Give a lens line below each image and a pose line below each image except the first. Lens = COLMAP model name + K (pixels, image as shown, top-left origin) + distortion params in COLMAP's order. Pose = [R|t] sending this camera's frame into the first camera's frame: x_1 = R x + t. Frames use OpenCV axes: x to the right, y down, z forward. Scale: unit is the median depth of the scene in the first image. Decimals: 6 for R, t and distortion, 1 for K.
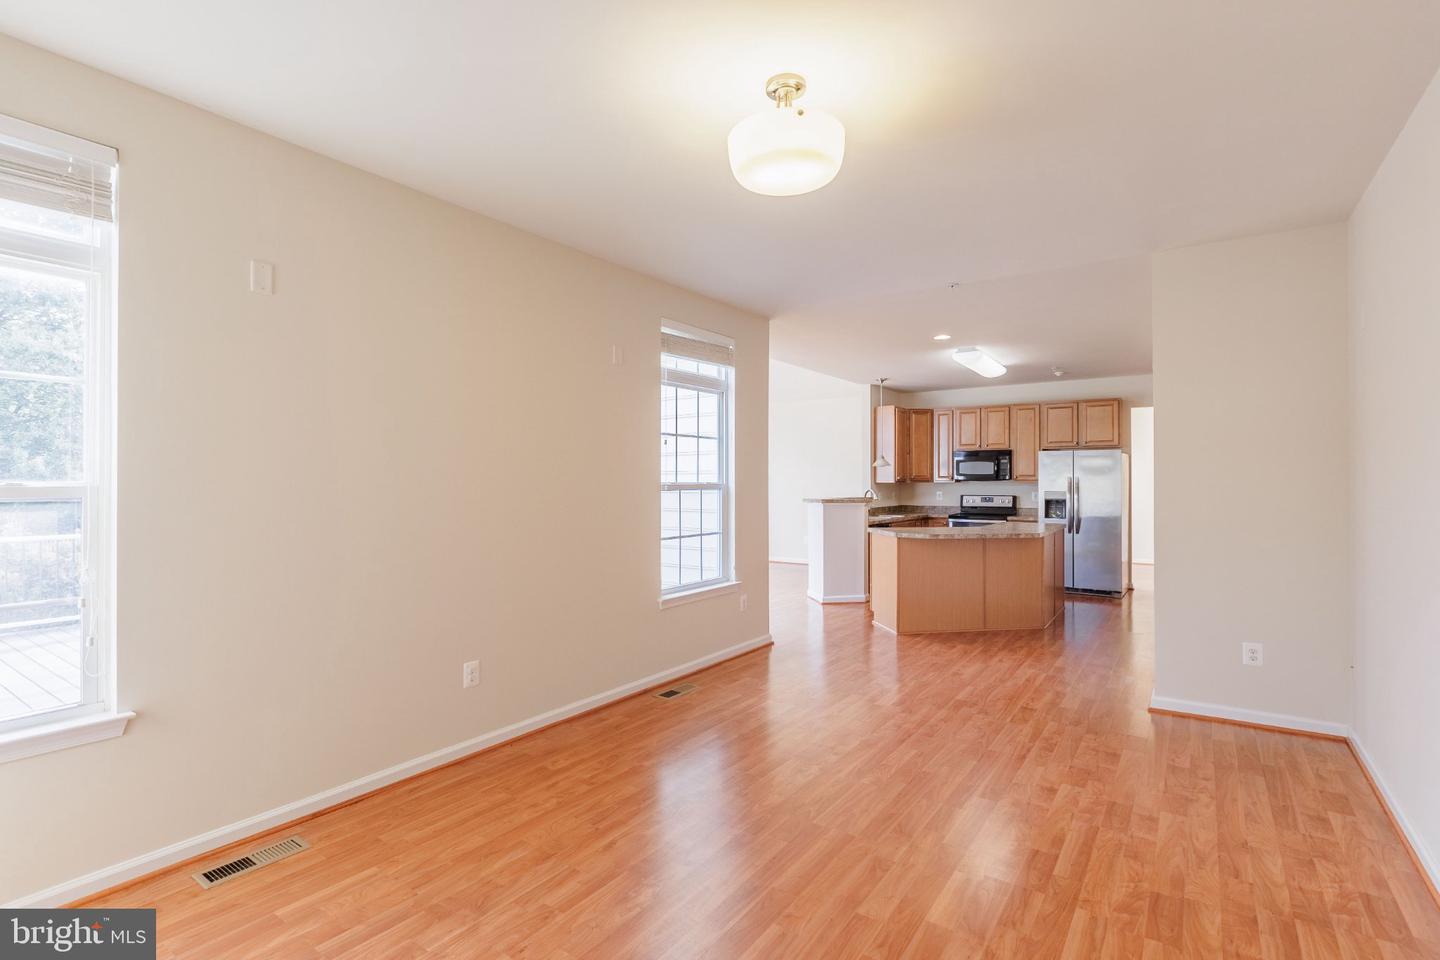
lens RADIAL K [[654.5, 0, 718.7], [0, 654.5, 477.9], [0, 0, 1]] dist [-0.029595, -0.000490]
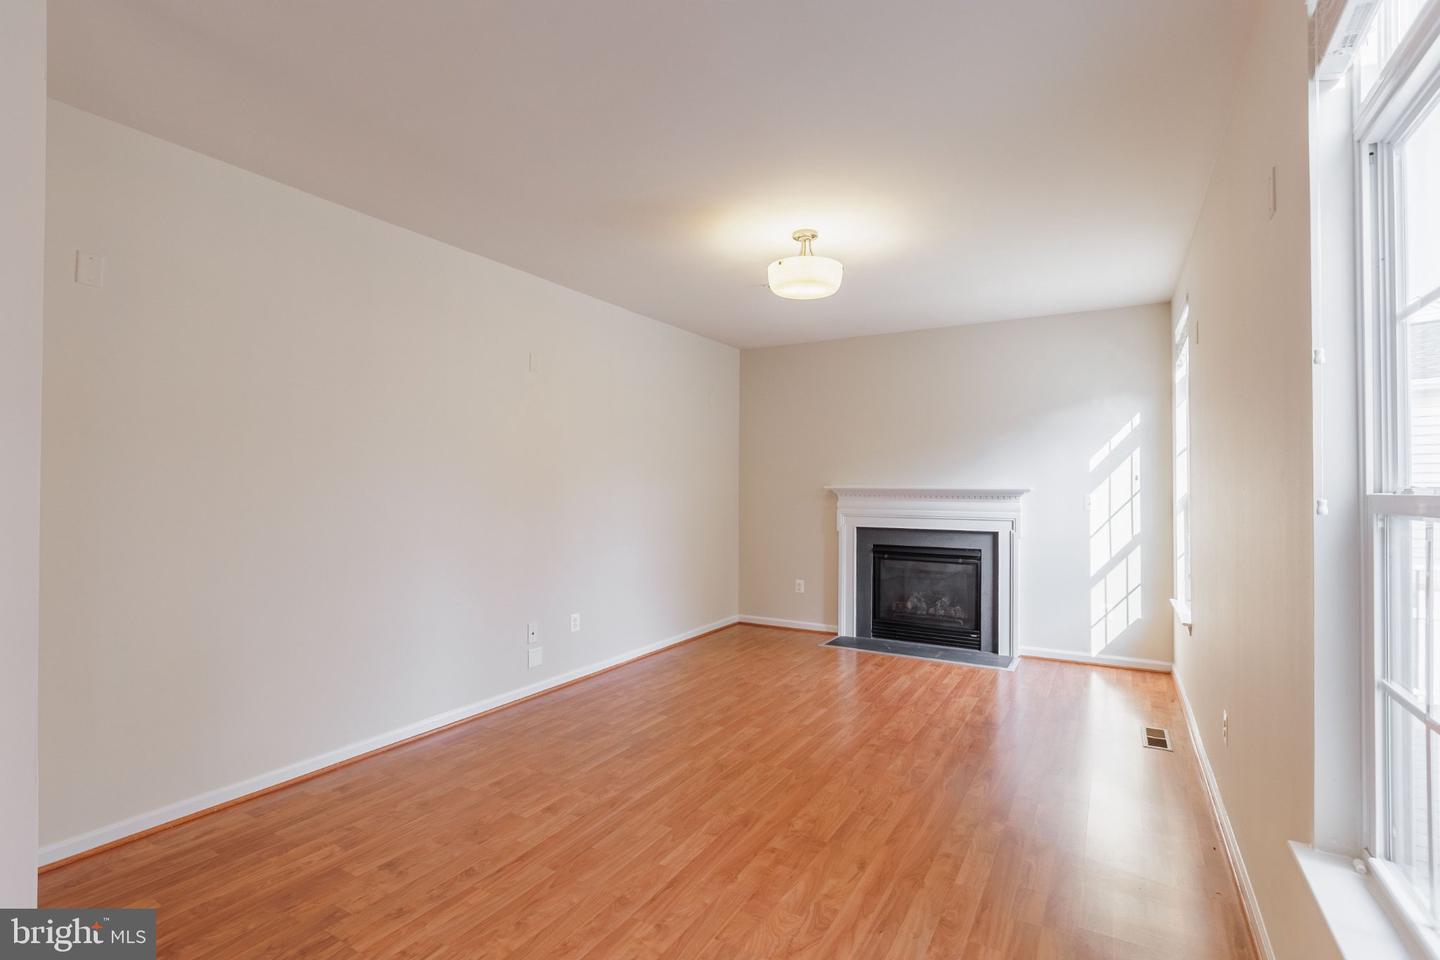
lens RADIAL K [[654.5, 0, 718.7], [0, 654.5, 482.2], [0, 0, 1]] dist [-0.029595, -0.000490]
pose [[-0.995971, 0.001286, -0.089665, 0.407539], [0.002173, 0.999950, -0.009793, 0.012053], [0.089648, -0.009948, -0.995924, 2.296756]]
